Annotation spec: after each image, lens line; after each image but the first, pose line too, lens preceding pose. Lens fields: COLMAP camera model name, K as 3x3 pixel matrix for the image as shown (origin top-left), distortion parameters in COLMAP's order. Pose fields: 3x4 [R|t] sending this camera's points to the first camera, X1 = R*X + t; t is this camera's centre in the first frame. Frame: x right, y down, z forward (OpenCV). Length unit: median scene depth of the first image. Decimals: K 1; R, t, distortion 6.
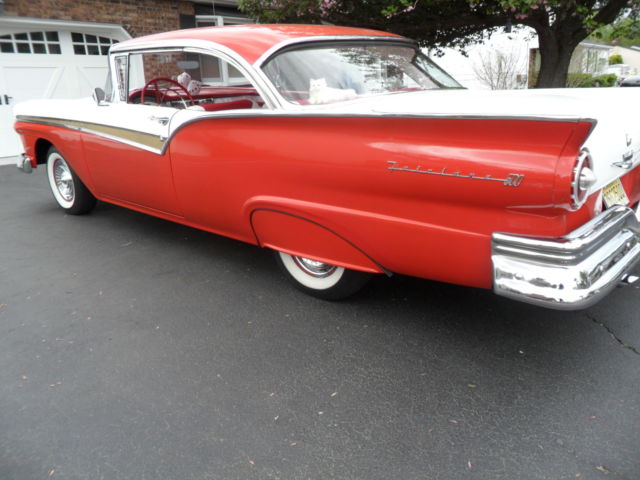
lens RADIAL K [[535.2, 0, 320.3], [0, 535.2, 253.6], [0, 0, 1]] dist [0.001995, 0.001045]
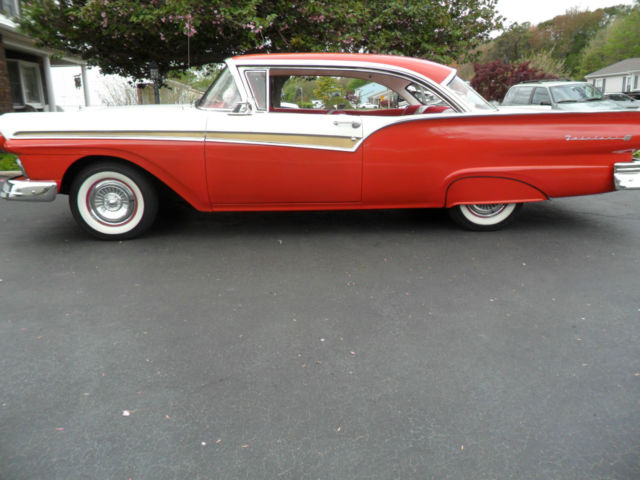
lens RADIAL K [[535.2, 0, 320.3], [0, 535.2, 253.6], [0, 0, 1]] dist [0.001995, 0.001045]
pose [[0.642287, -0.201155, 0.739597, -1.446162], [0.223871, 0.972103, 0.069976, -0.067959], [-0.733041, 0.120629, 0.669402, 0.293517]]
